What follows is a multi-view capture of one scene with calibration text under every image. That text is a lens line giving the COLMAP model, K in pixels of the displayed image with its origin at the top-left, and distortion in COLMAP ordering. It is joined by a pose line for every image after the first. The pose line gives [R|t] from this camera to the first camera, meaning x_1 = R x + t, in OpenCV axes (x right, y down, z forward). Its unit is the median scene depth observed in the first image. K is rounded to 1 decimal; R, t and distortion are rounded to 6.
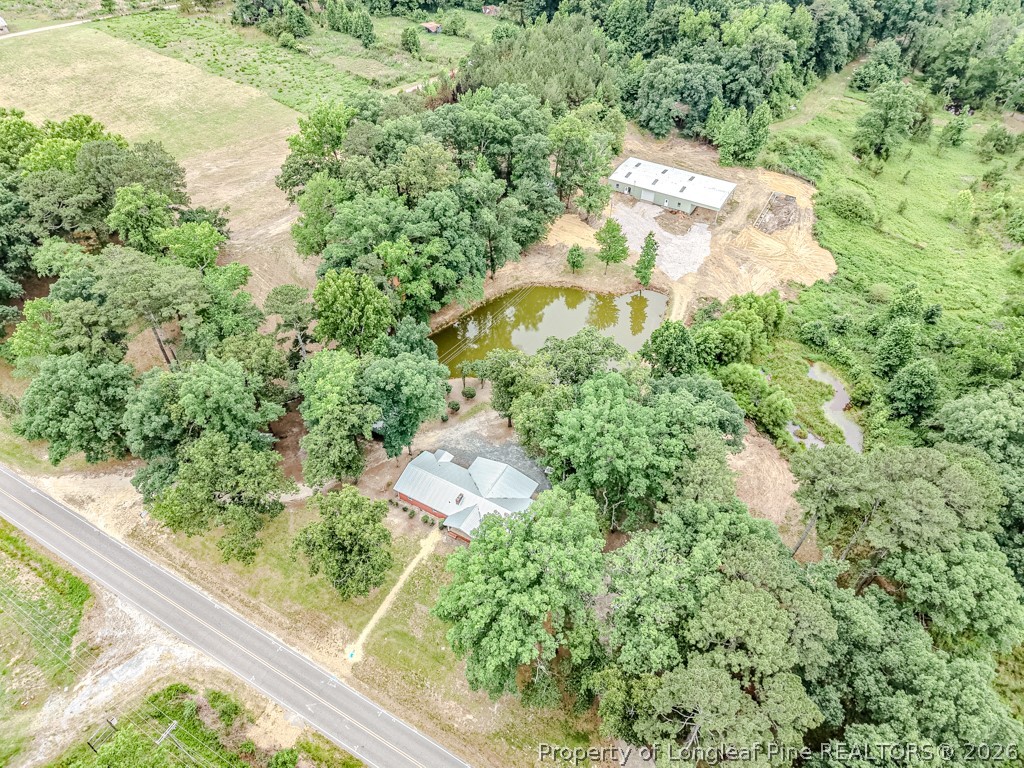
lens RADIAL K [[686.9, 0, 513.5], [0, 686.9, 388.0], [0, 0, 1]] dist [0.035851, -0.033093]
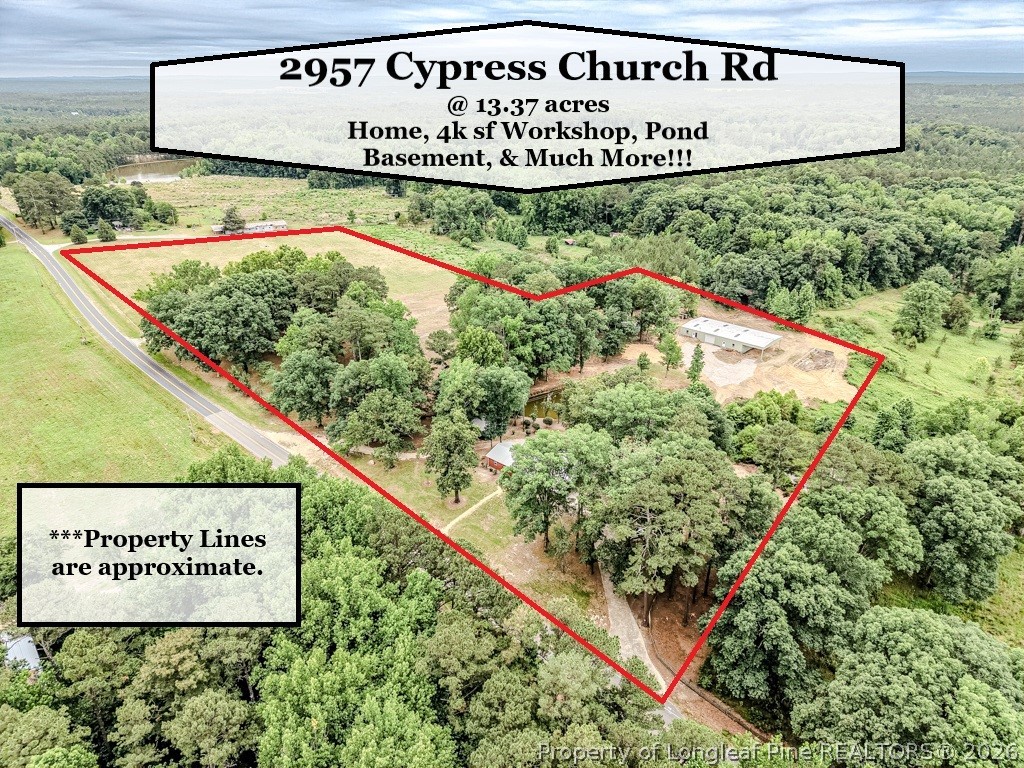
lens RADIAL K [[686.9, 0, 513.5], [0, 686.9, 388.0], [0, 0, 1]] dist [0.035851, -0.033093]
pose [[0.975883, 0.091472, -0.198207, 0.093346], [-0.153336, 0.933495, -0.324152, 0.278460], [0.155374, 0.346727, 0.925008, -0.229512]]
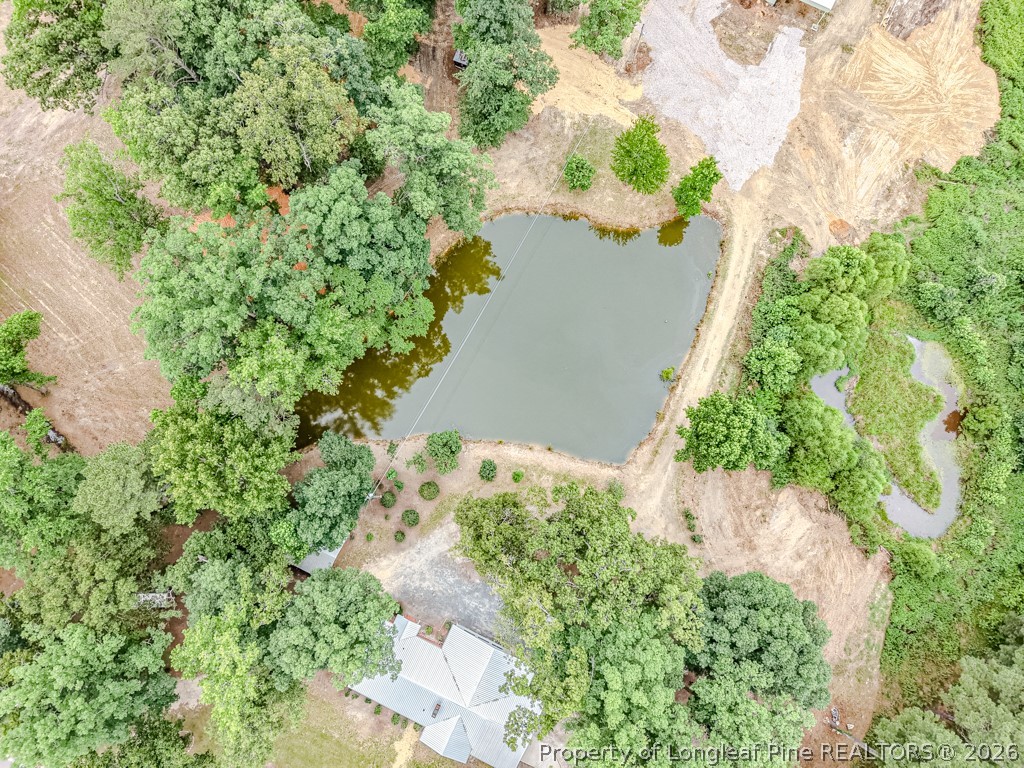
lens RADIAL K [[692.6, 0, 512.0], [0, 692.6, 384.0], [0, 0, 1]] dist [0.007646, 0.003357]
pose [[0.997776, -0.066181, 0.007890, 0.014081], [0.047492, 0.789034, 0.612511, -0.343955], [-0.046762, -0.610774, 0.790423, 0.344797]]
